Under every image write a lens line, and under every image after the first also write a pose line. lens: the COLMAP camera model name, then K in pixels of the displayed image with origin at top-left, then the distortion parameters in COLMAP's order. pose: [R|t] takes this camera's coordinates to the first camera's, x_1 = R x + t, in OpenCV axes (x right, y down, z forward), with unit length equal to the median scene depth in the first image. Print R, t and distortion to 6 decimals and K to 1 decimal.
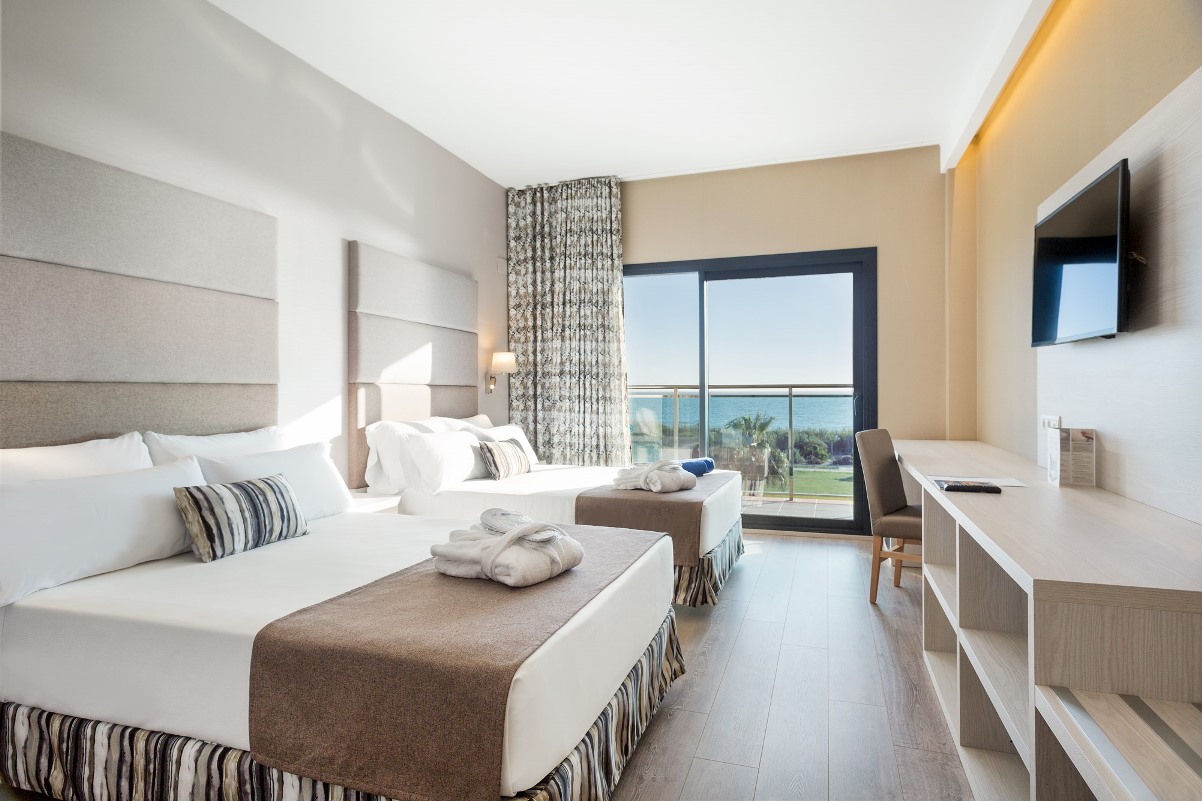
lens RADIAL K [[673.7, 0, 605.7], [0, 673.7, 393.8], [0, 0, 1]] dist [0.006016, 0.001216]
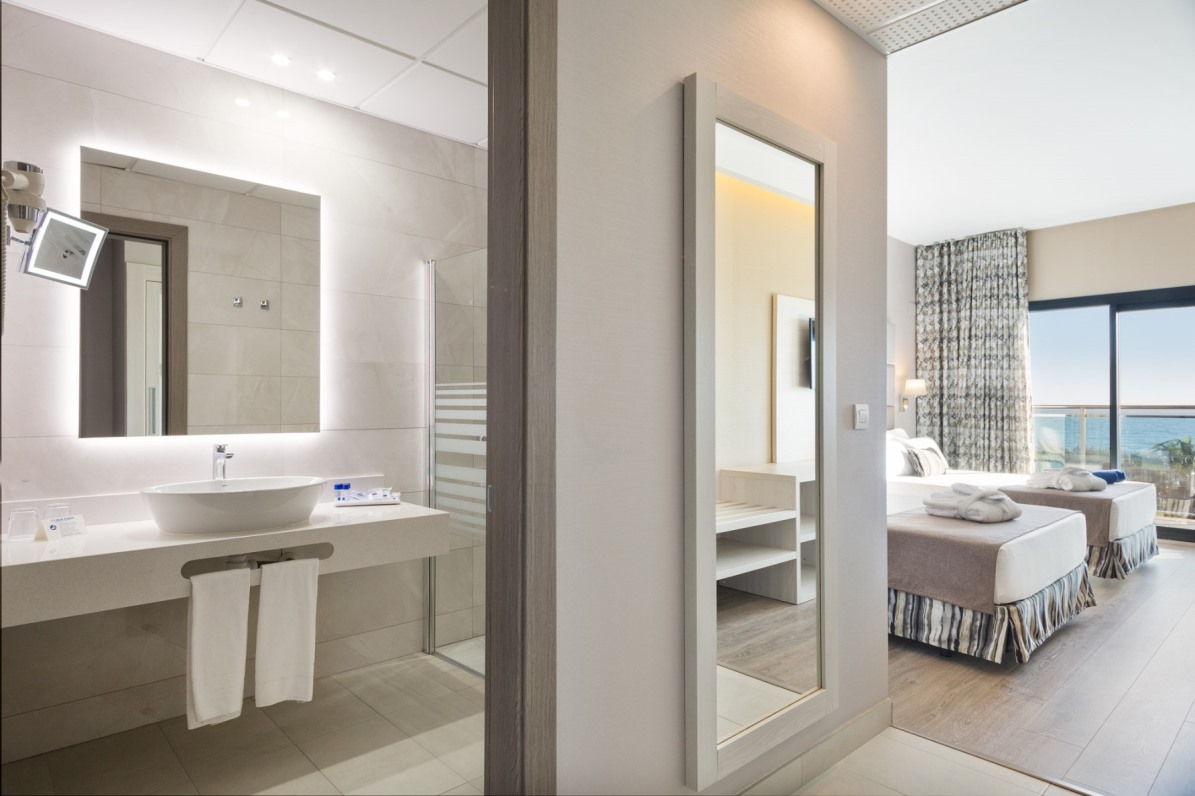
lens RADIAL K [[677.3, 0, 597.5], [0, 677.3, 398.0], [0, 0, 1]] dist [0.009474, 0.000497]
pose [[0.872422, 0.003771, -0.488739, -0.048806], [-0.010157, 0.999894, -0.010416, -0.007243], [0.488648, 0.014052, 0.872368, -0.383573]]
